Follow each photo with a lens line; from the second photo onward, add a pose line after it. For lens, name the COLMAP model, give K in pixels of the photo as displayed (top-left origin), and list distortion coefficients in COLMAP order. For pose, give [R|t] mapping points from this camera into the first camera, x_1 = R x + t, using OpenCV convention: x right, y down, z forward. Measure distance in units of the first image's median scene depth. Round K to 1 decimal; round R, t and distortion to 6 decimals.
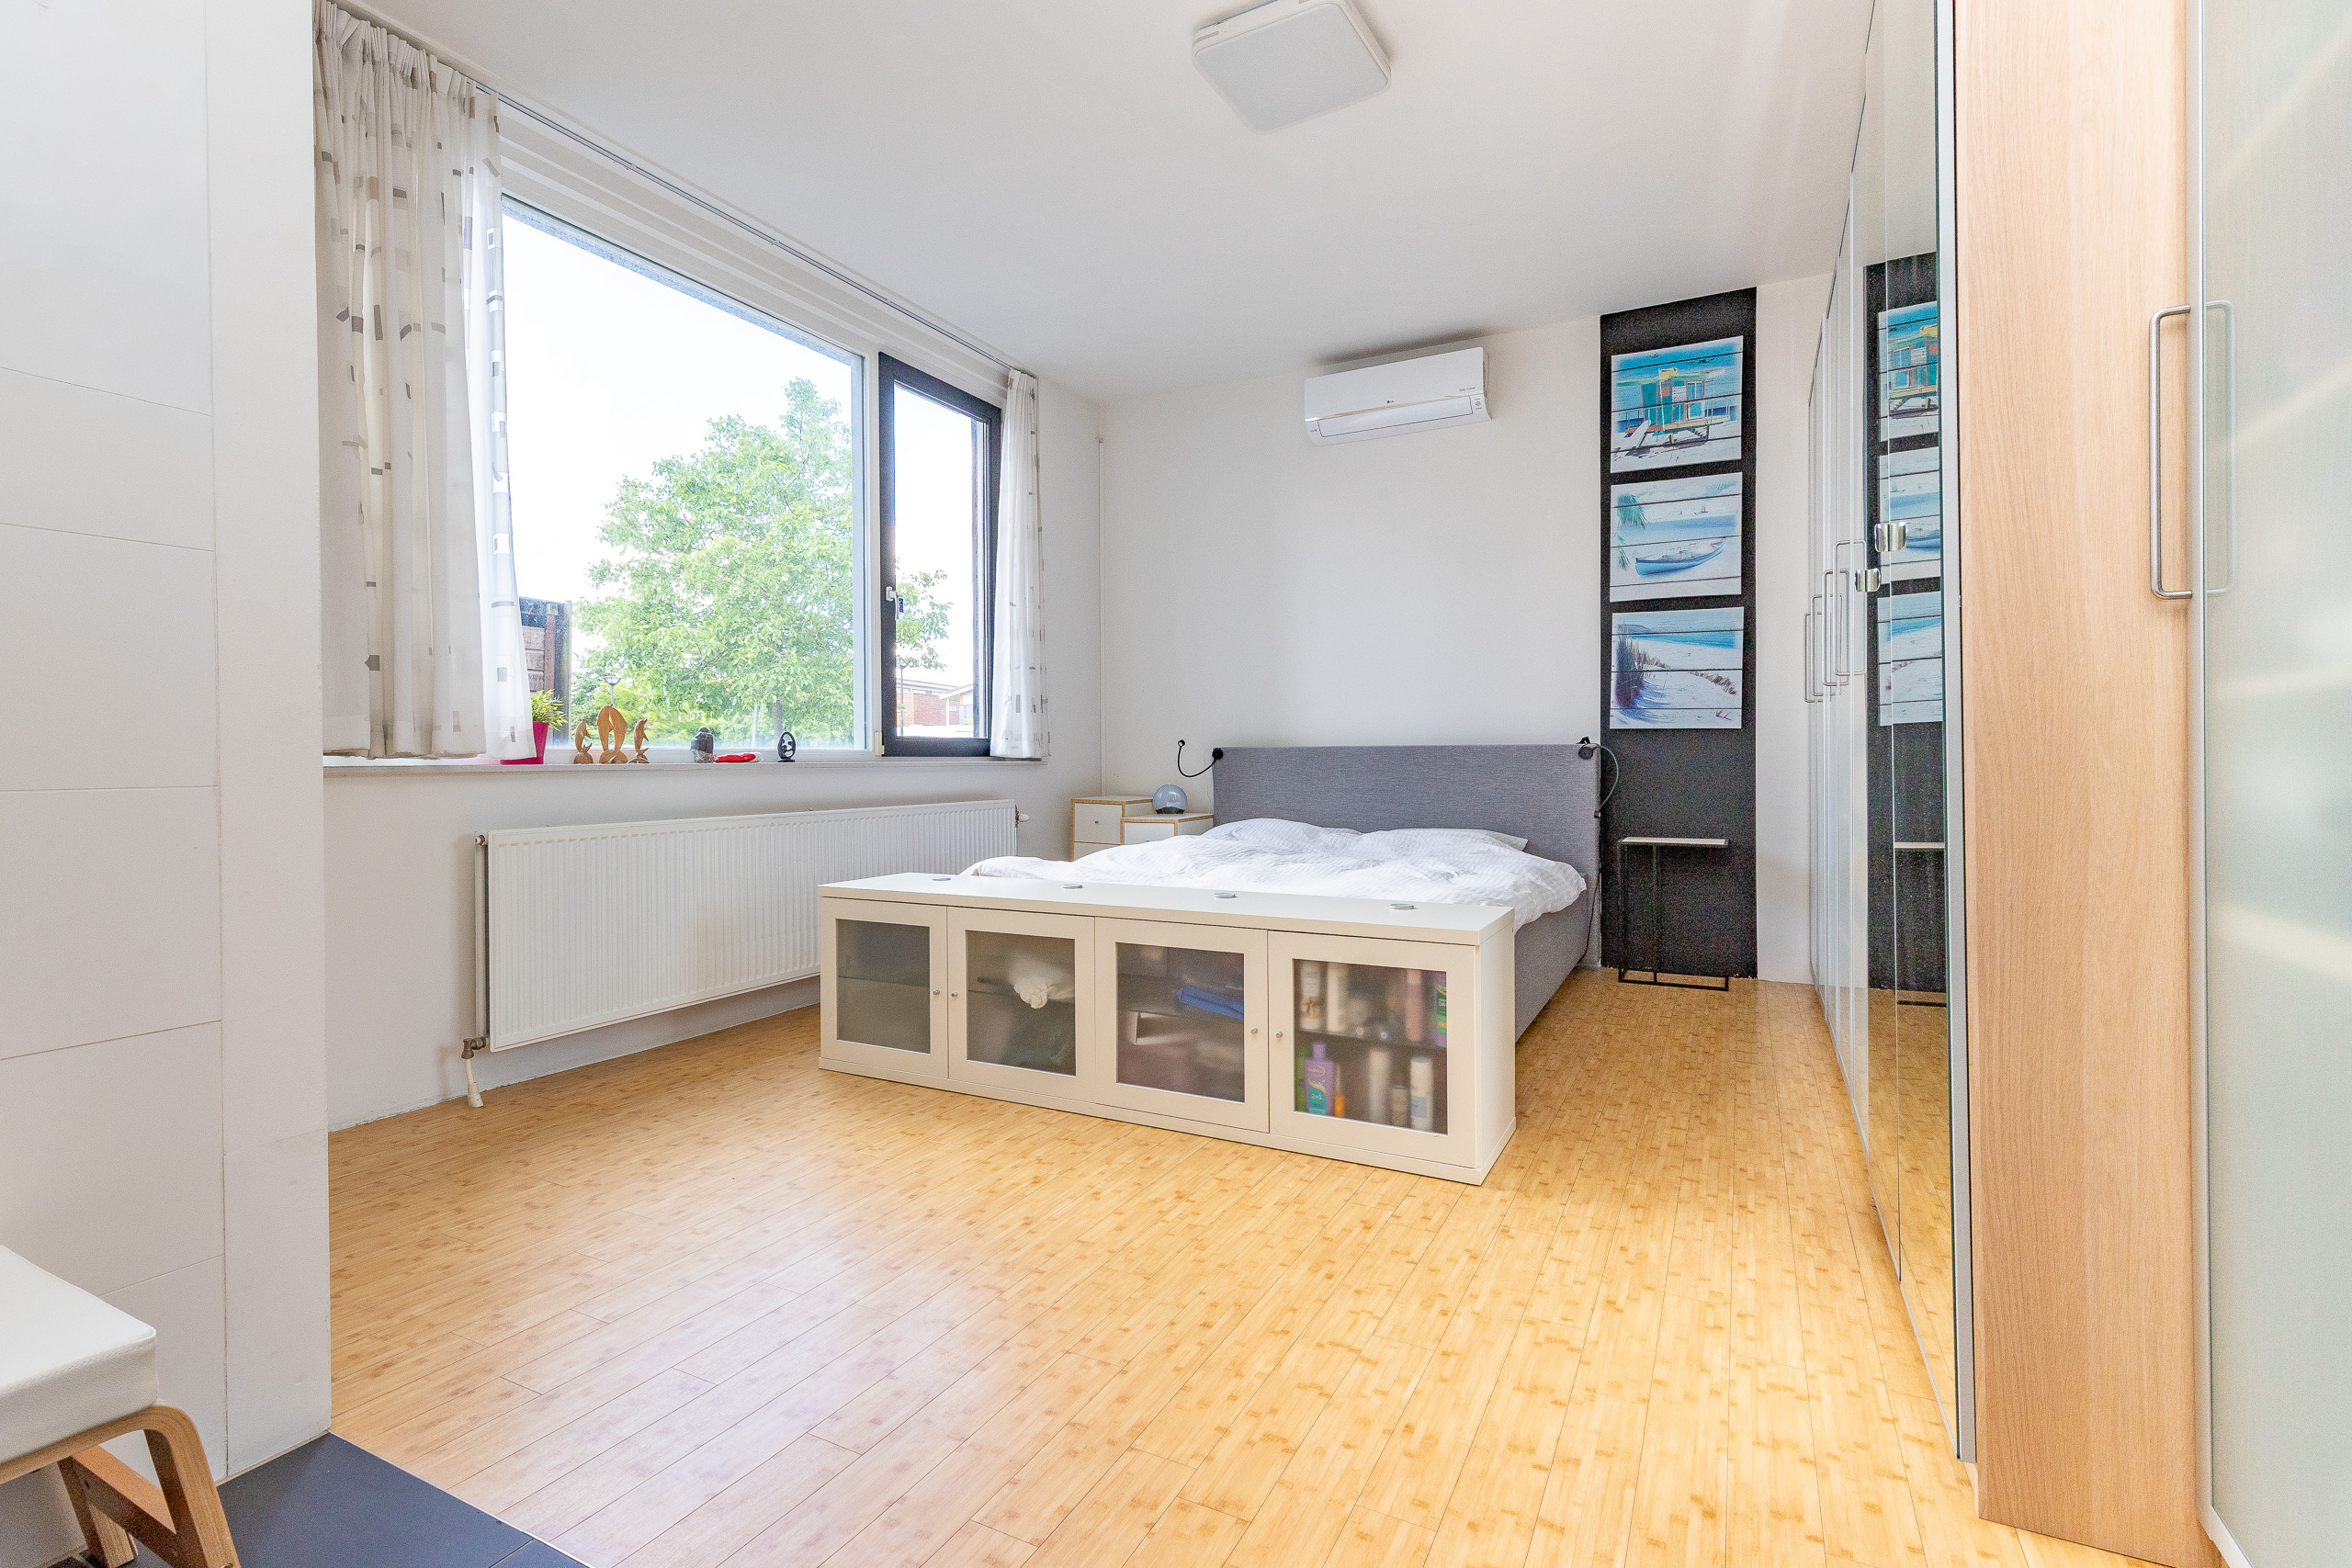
lens RADIAL K [[1113.9, 0, 1183.1], [0, 1113.9, 767.3], [0, 0, 1]] dist [0.008660, -0.004275]
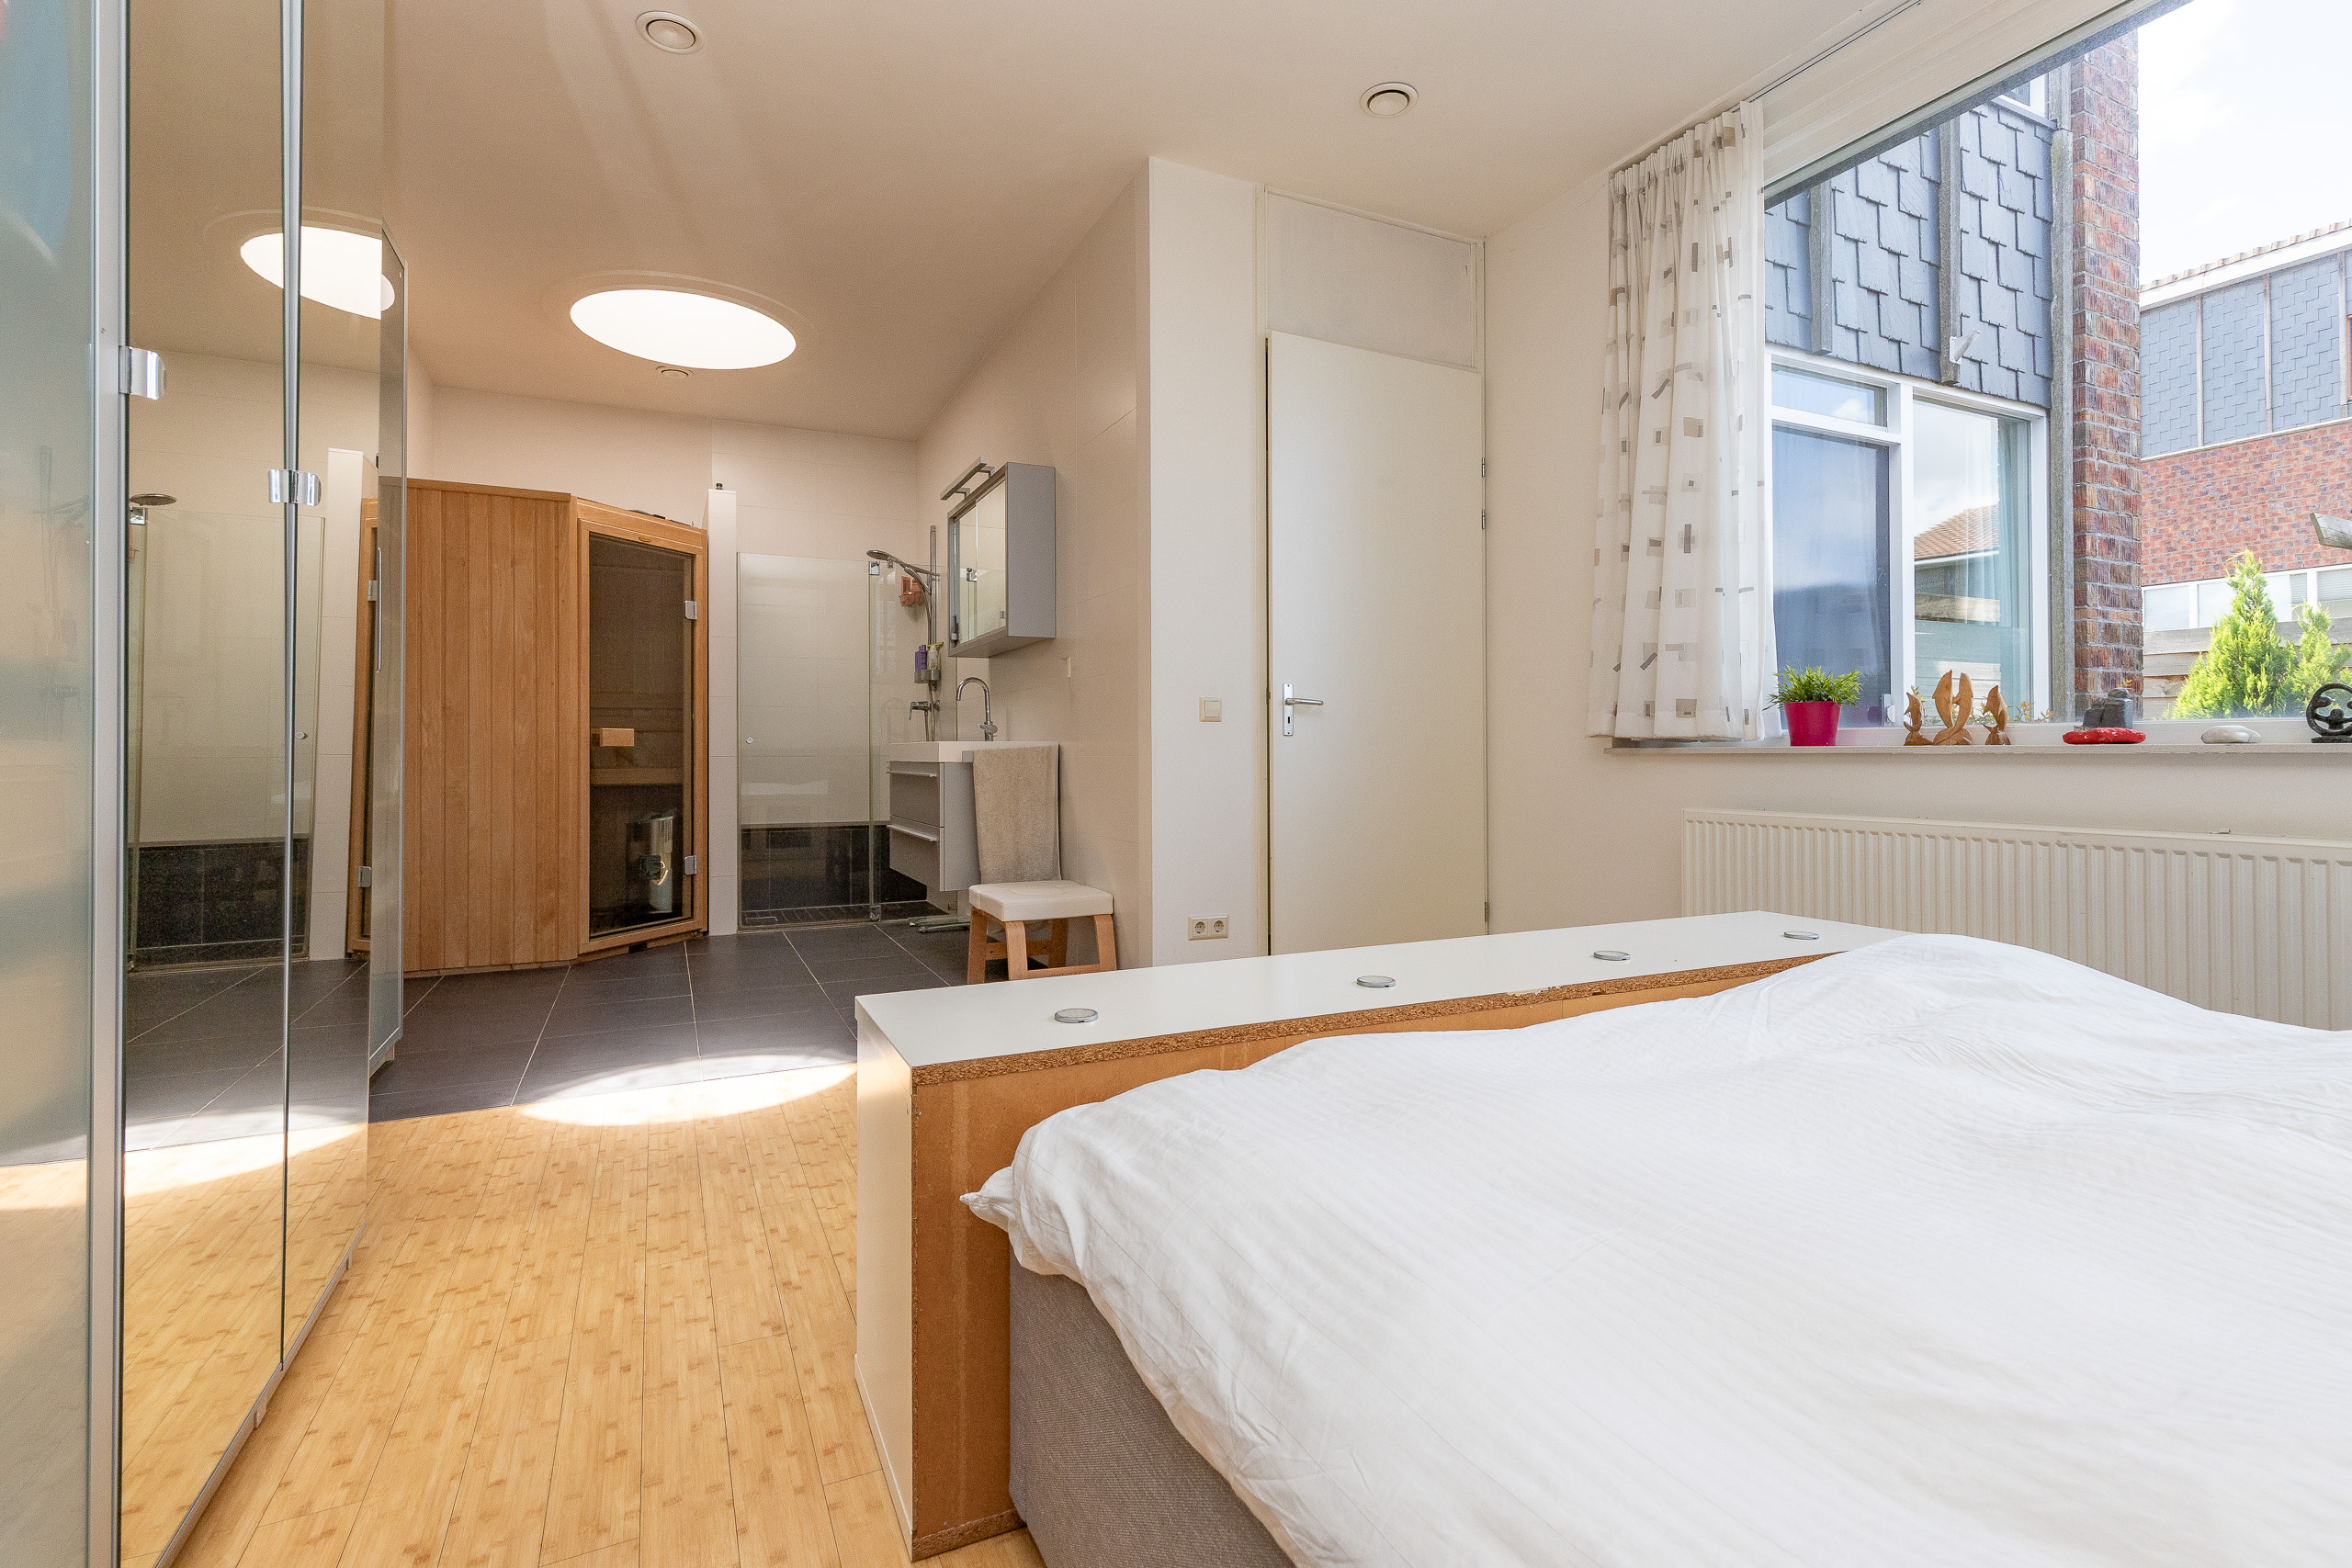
lens RADIAL K [[1113.9, 0, 1193.2], [0, 1113.9, 747.9], [0, 0, 1]] dist [0.008660, -0.004275]
pose [[-0.612508, 0.008133, -0.790422, 0.502277], [0.003114, 0.999964, 0.007876, -0.010213], [0.790458, 0.002363, -0.612512, 1.174105]]
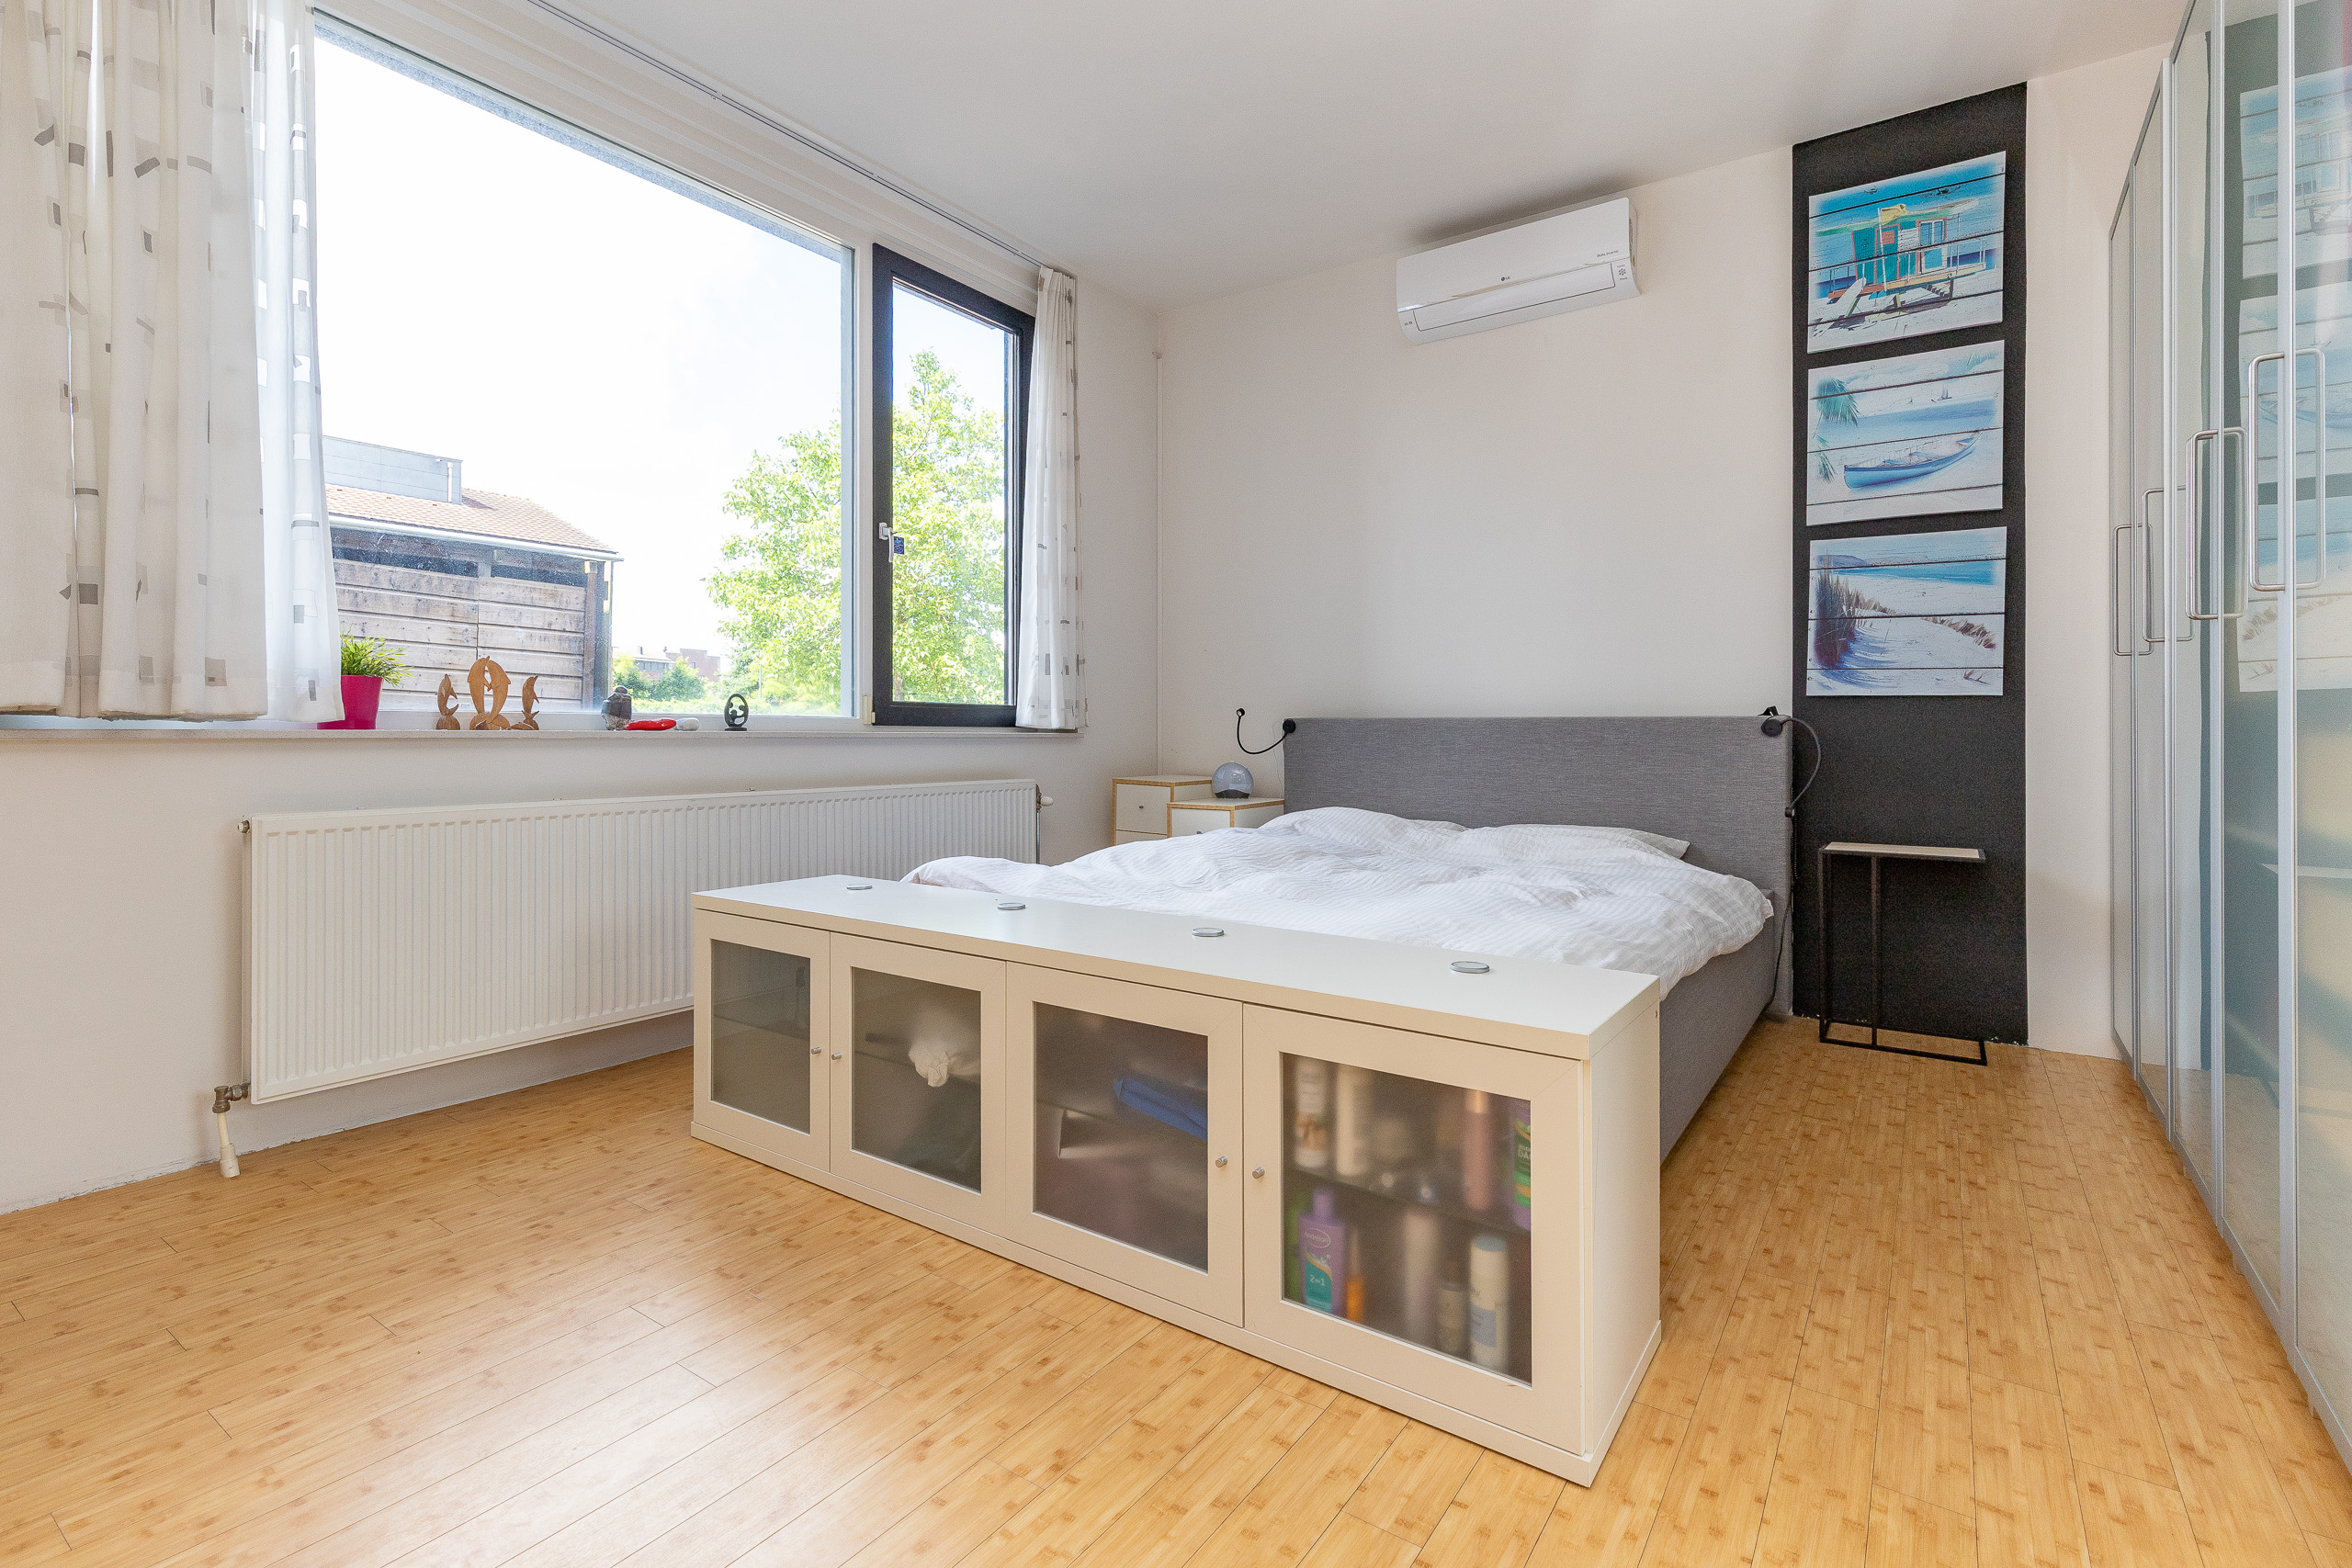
lens RADIAL K [[1113.9, 0, 1164.5], [0, 1113.9, 721.5], [0, 0, 1]] dist [0.008660, -0.004275]
pose [[0.989653, 0.007639, -0.143277, 0.097976], [-0.010250, 0.999794, -0.017496, -0.000228], [0.143114, 0.018784, 0.989528, 0.299651]]
